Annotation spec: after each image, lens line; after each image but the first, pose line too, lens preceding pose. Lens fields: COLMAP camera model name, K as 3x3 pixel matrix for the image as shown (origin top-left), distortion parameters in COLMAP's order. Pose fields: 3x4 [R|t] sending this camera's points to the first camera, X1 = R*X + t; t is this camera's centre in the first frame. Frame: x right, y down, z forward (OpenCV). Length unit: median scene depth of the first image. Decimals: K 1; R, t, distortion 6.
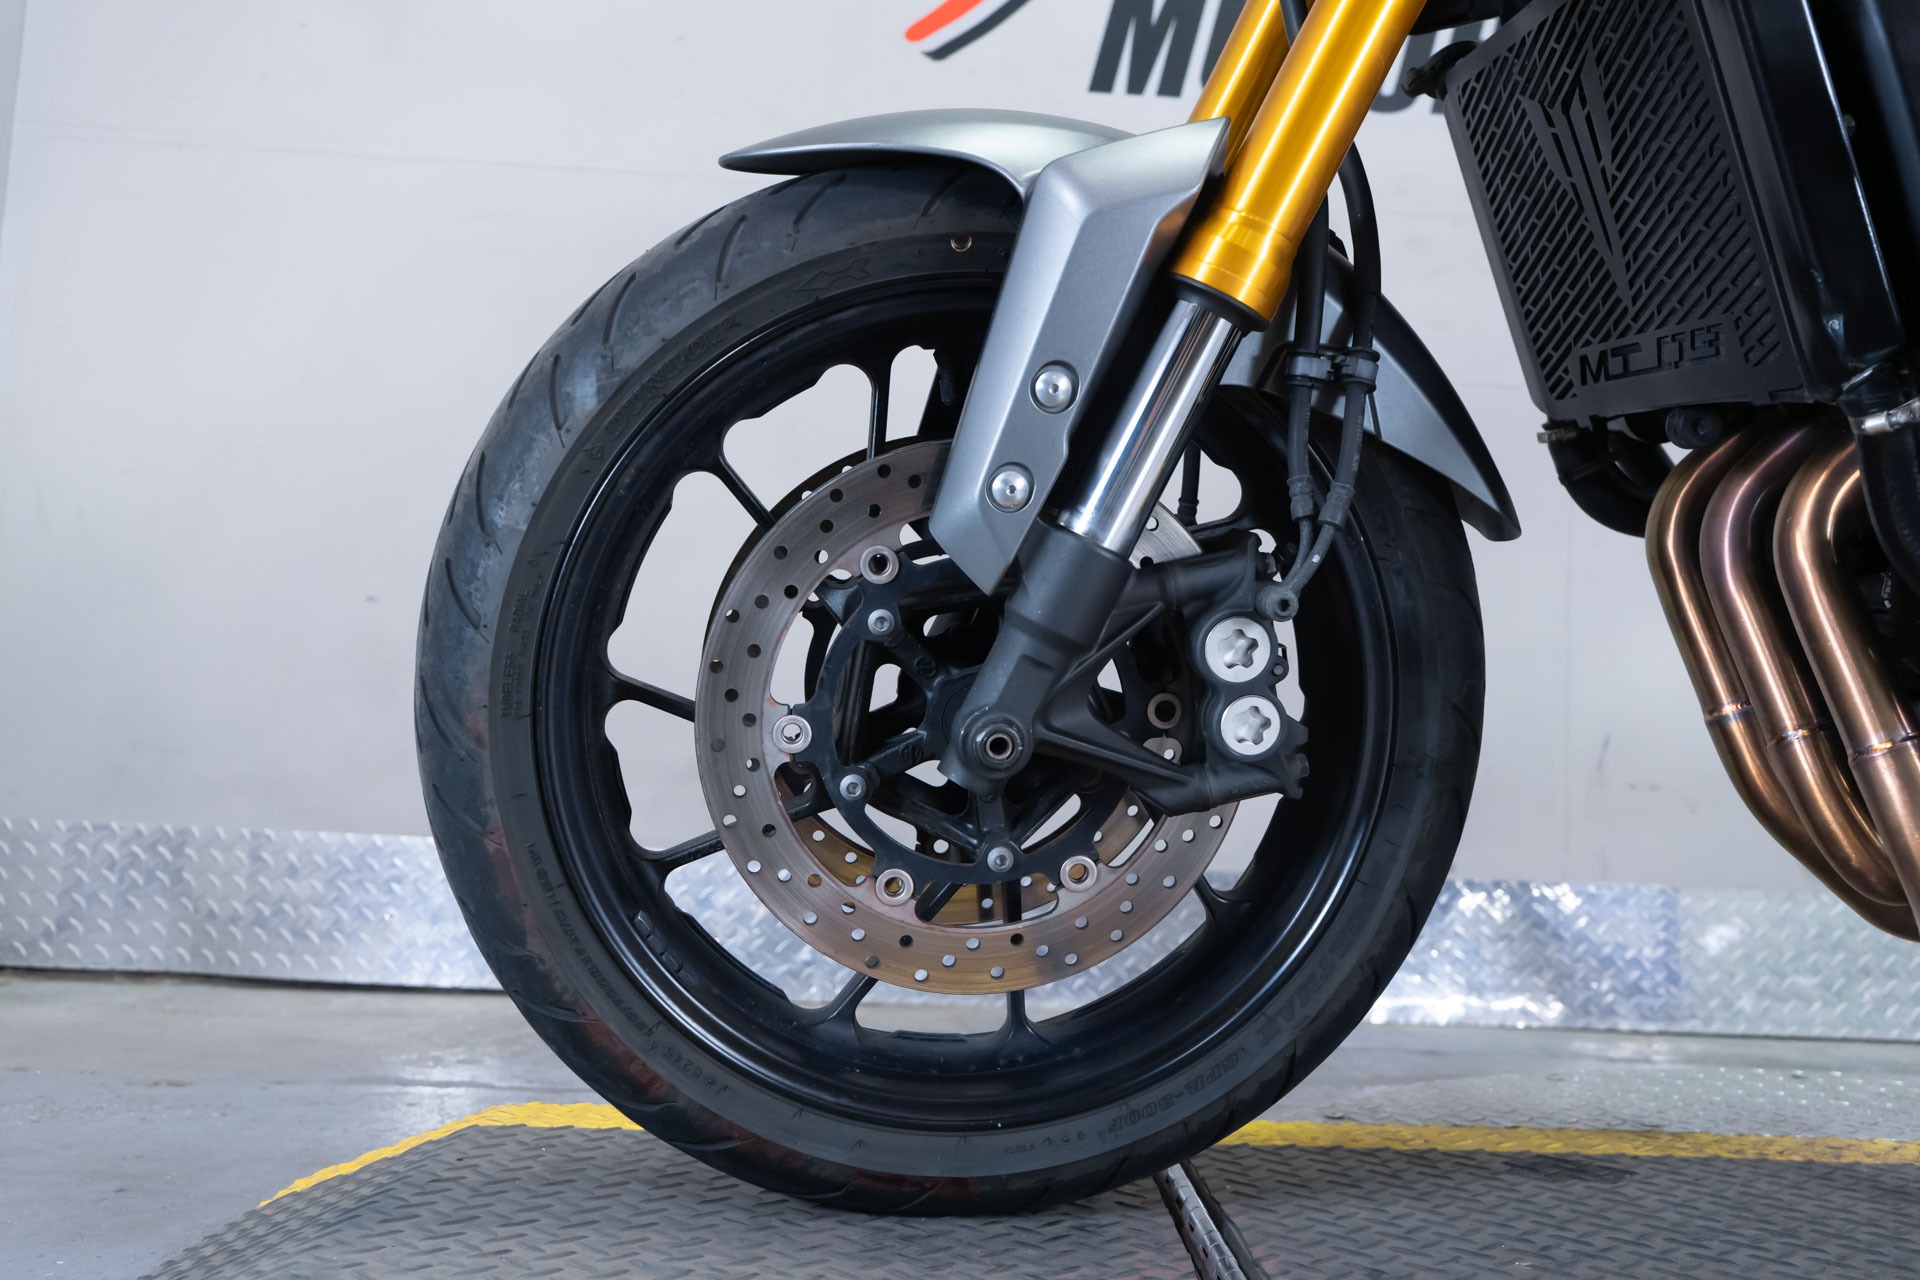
lens RADIAL K [[1710.0, 0, 948.2], [0, 1710.0, 657.1], [0, 0, 1]] dist [-0.032977, 0.008294]
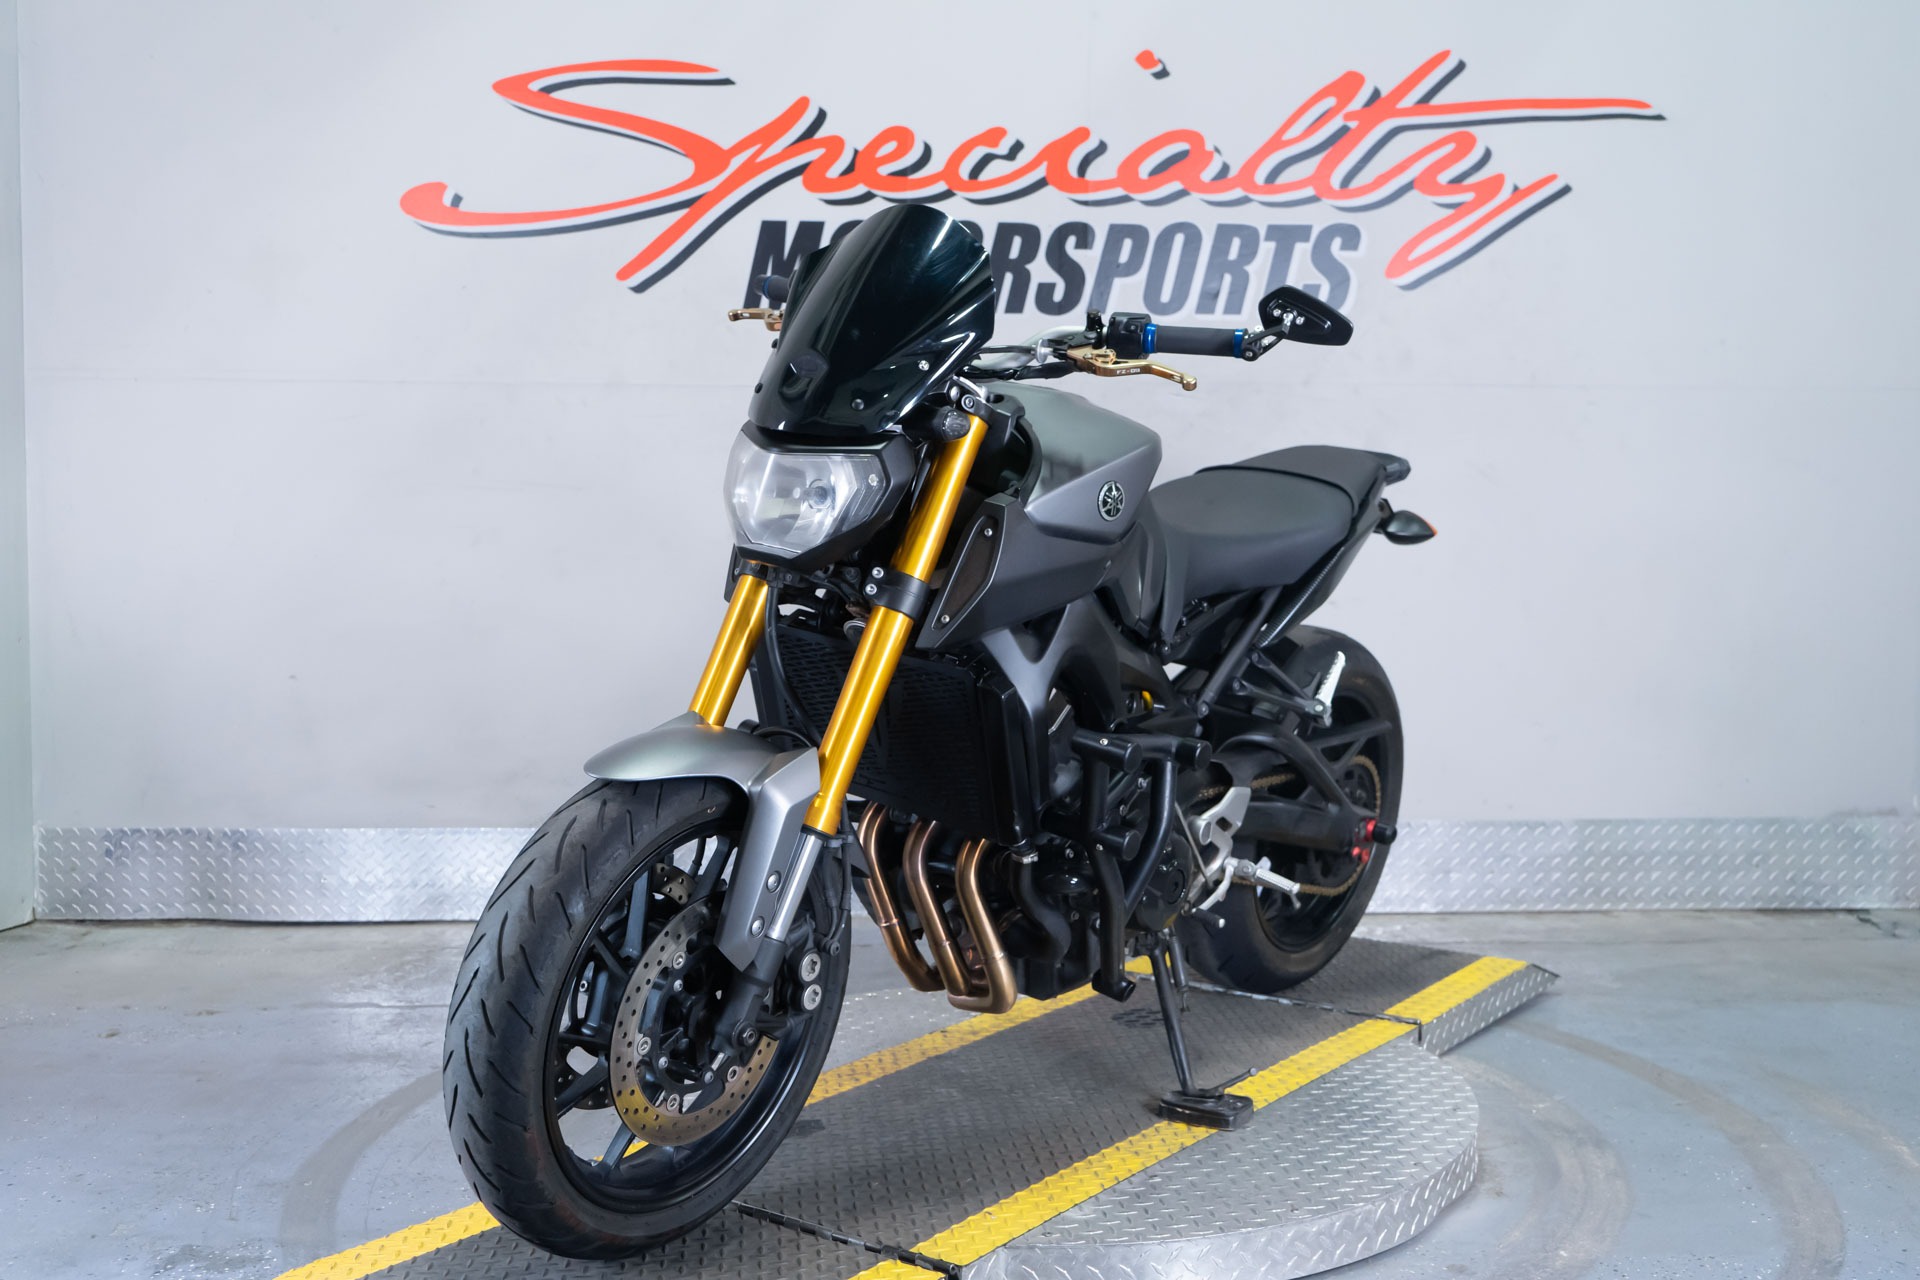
lens RADIAL K [[2116.1, 0, 961.7], [0, 2116.1, 613.9], [0, 0, 1]] dist [0.005154, 0.000000]
pose [[0.998380, -0.039378, -0.041058, 0.355163], [0.045203, 0.987308, 0.152250, -0.365821], [0.034541, -0.153859, 0.987489, -0.886004]]
